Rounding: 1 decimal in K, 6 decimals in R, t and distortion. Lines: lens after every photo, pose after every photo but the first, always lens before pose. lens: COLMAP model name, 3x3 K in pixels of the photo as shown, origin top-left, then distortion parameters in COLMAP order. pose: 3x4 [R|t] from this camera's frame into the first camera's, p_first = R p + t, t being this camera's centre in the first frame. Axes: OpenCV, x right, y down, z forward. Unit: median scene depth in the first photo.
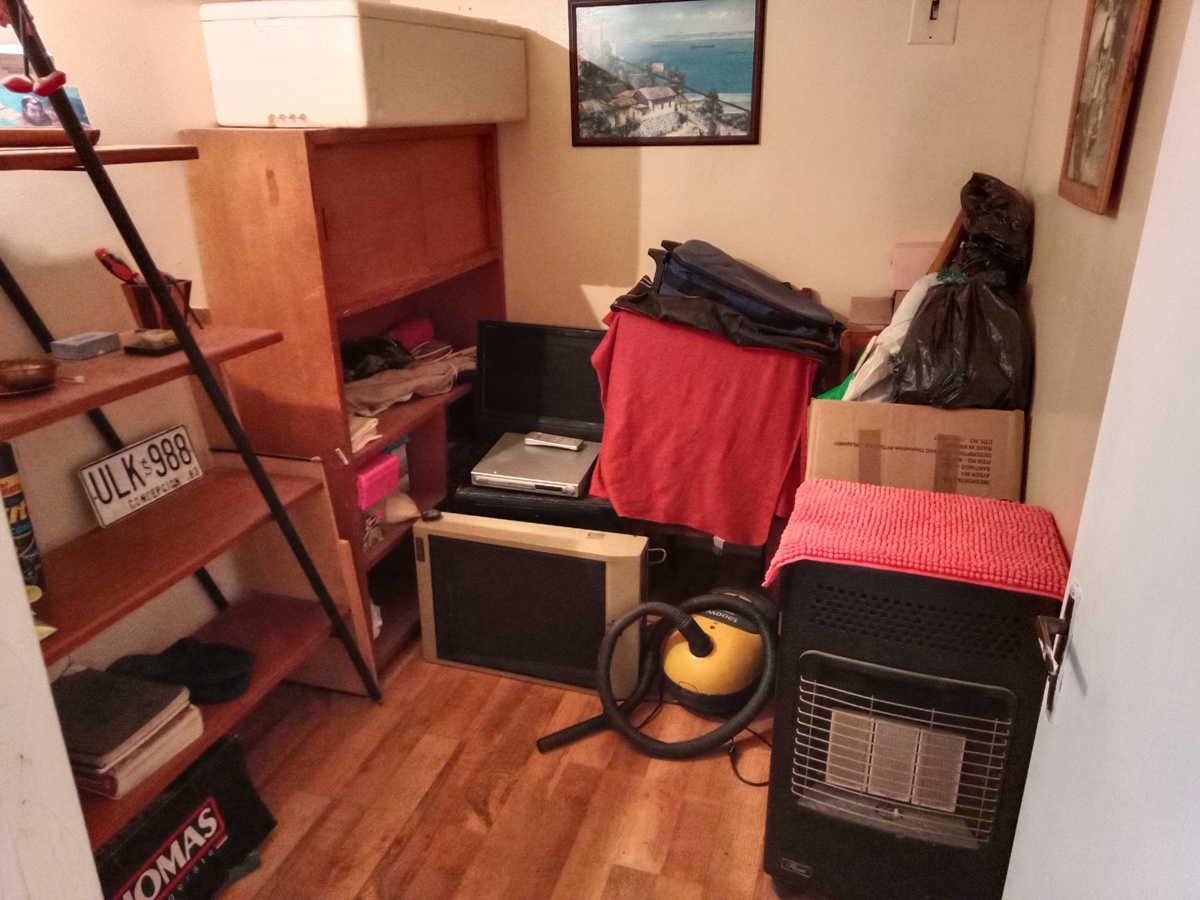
lens RADIAL K [[893.4, 0, 596.1], [0, 893.4, 448.1], [0, 0, 1]] dist [0.037023, -0.009417]
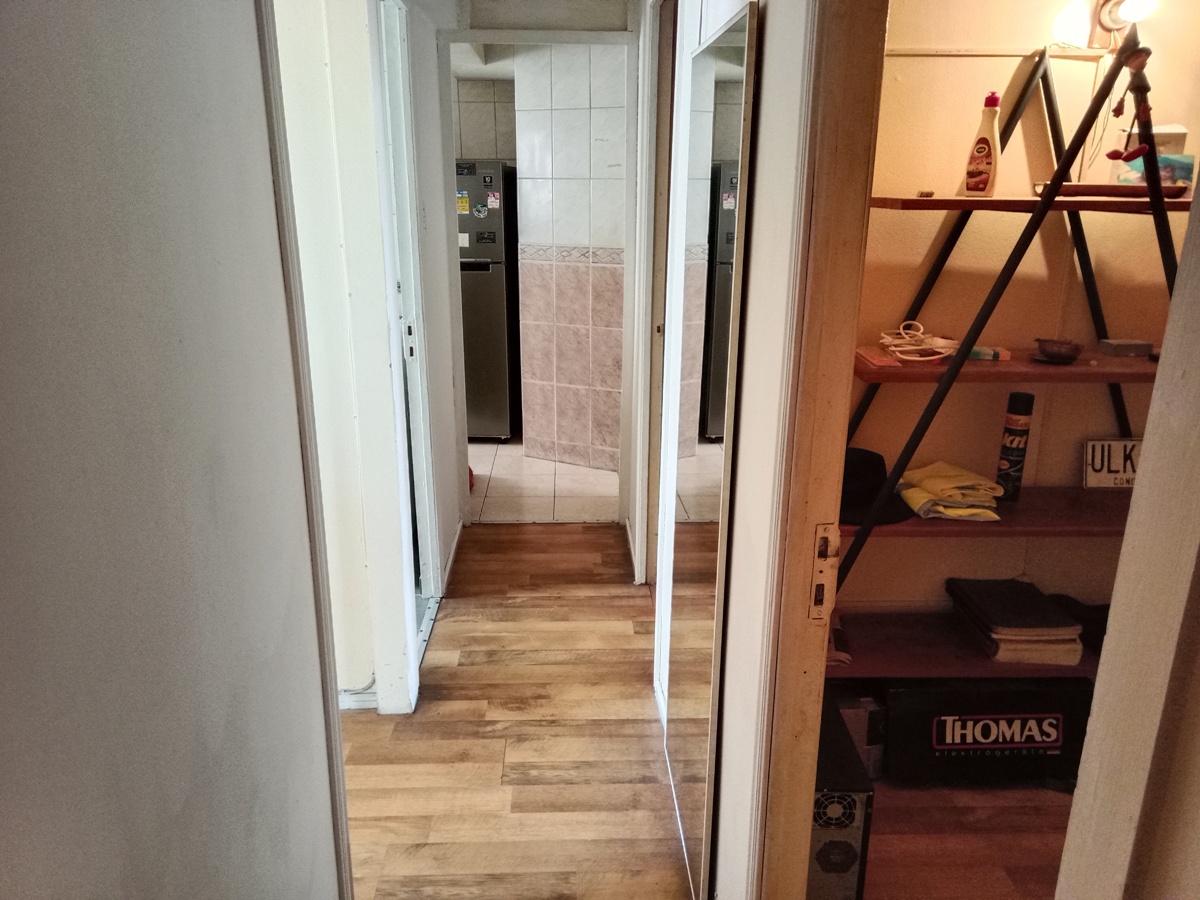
lens RADIAL K [[893.4, 0, 600.7], [0, 893.4, 447.8], [0, 0, 1]] dist [0.037023, -0.009417]
pose [[0.344116, 0.293686, -0.891814, 0.355093], [-0.344849, 0.922973, 0.170883, 0.054250], [0.873306, 0.248738, 0.418887, -0.161916]]
